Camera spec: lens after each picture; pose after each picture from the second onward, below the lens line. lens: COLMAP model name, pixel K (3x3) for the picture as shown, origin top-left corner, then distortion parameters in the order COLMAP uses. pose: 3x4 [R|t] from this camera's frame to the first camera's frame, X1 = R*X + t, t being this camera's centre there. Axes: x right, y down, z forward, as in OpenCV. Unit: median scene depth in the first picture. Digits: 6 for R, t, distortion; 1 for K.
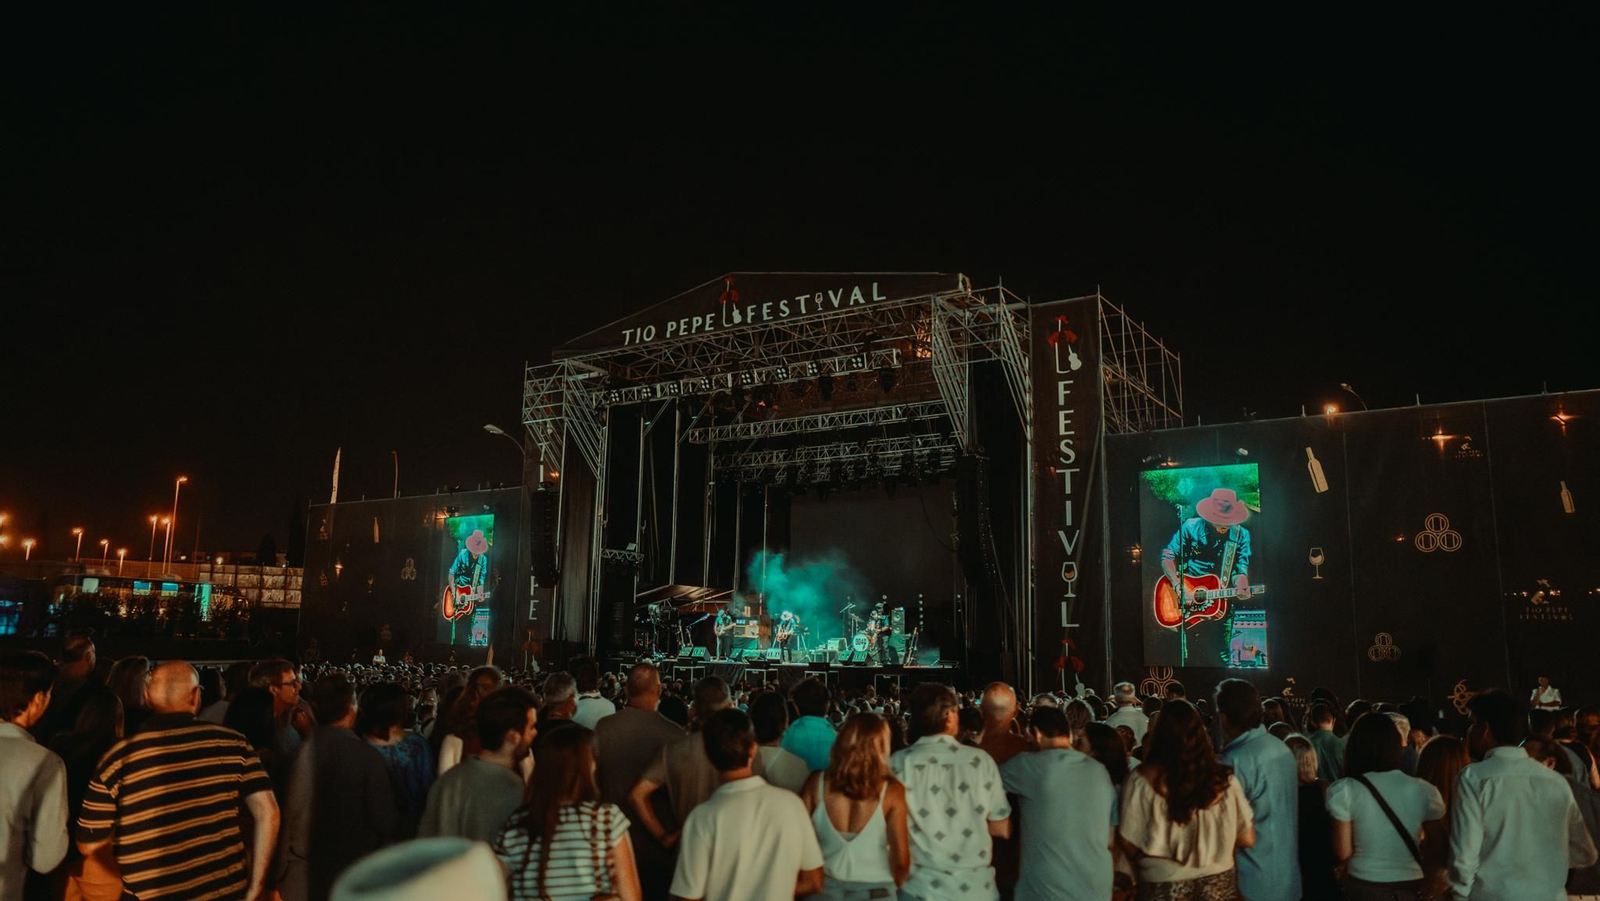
lens RADIAL K [[1089.8, 0, 795.1], [0, 1089.8, 461.9], [0, 0, 1]] dist [-0.095343, 0.078008]
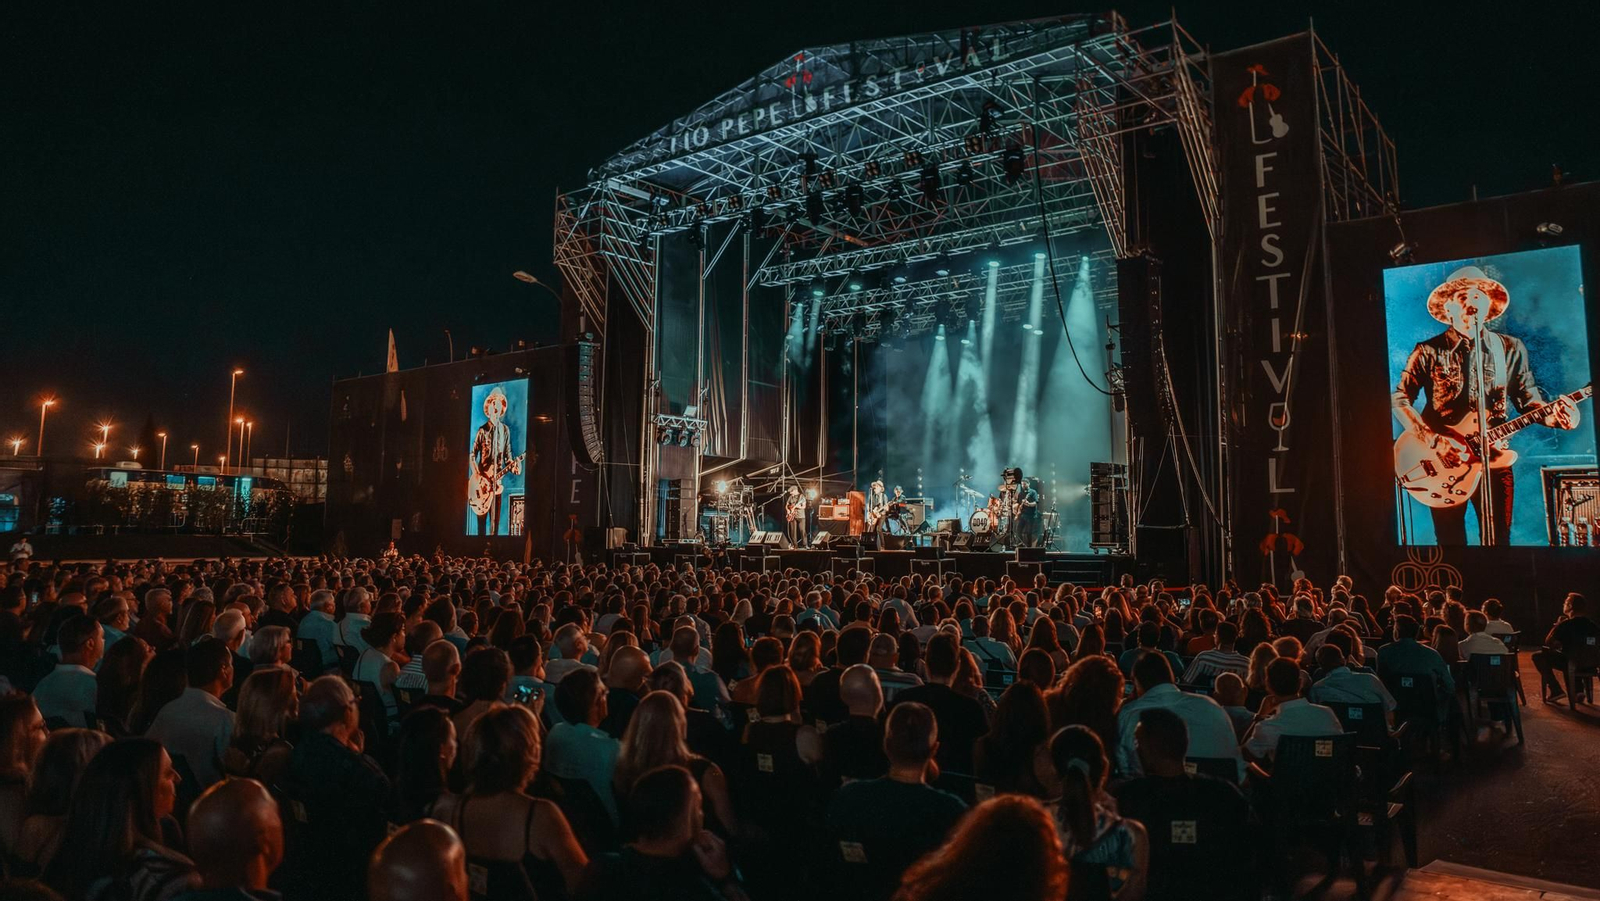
lens RADIAL K [[1090.3, 0, 793.8], [0, 1090.3, 412.1], [0, 0, 1]] dist [-0.068065, 0.001625]
pose [[0.996151, -0.021204, -0.085055, -0.005877], [0.025347, 0.998529, 0.047933, 0.053906], [0.083914, -0.049904, 0.995223, 0.253055]]
